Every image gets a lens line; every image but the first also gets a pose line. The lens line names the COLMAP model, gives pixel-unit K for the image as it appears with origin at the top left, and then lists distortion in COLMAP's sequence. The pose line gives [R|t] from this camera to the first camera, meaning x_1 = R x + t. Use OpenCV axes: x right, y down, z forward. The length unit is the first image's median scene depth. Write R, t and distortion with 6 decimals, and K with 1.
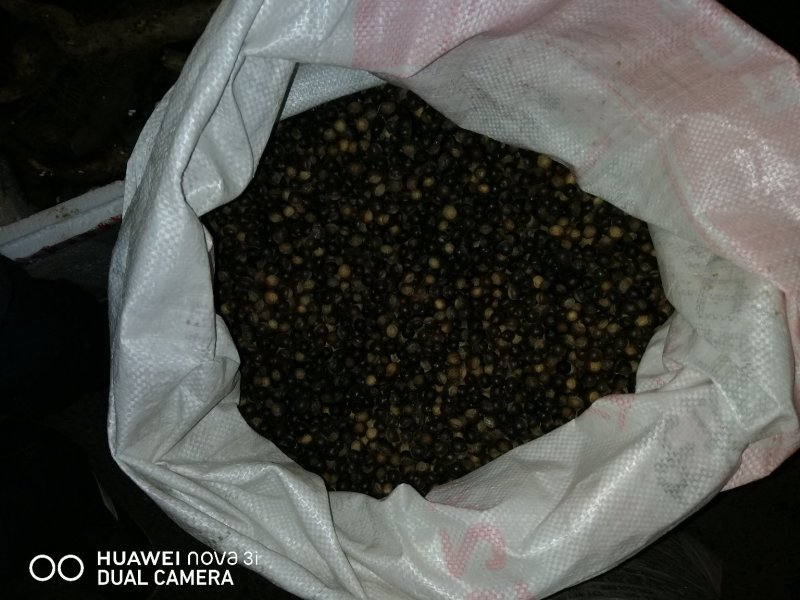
lens RADIAL K [[587.0, 0, 401.8], [0, 587.0, 298.1], [0, 0, 1]] dist [0.015897, 0.002394]
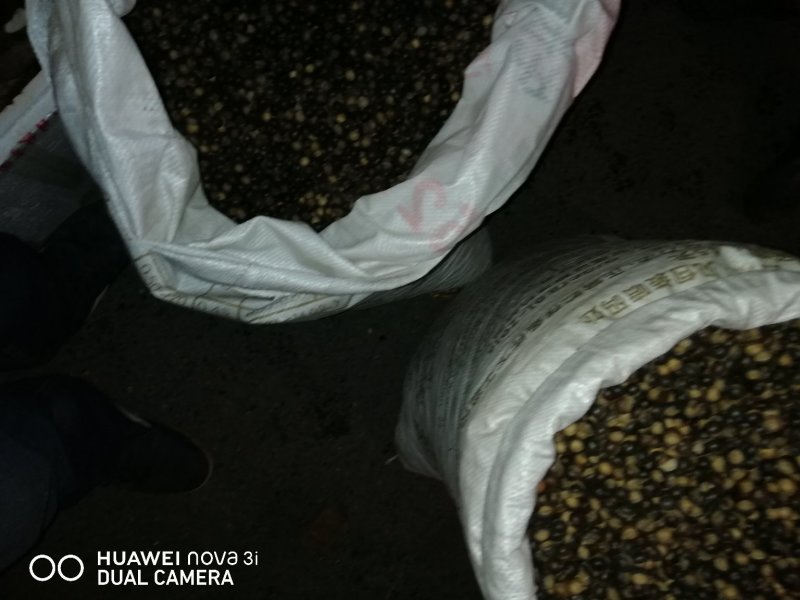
lens RADIAL K [[587.0, 0, 401.3], [0, 587.0, 298.5], [0, 0, 1]] dist [0.015897, 0.002394]
pose [[0.908344, -0.406241, 0.099393, -0.109637], [0.385977, 0.905799, 0.174787, 0.272556], [-0.161035, -0.120403, 0.979577, -0.241762]]
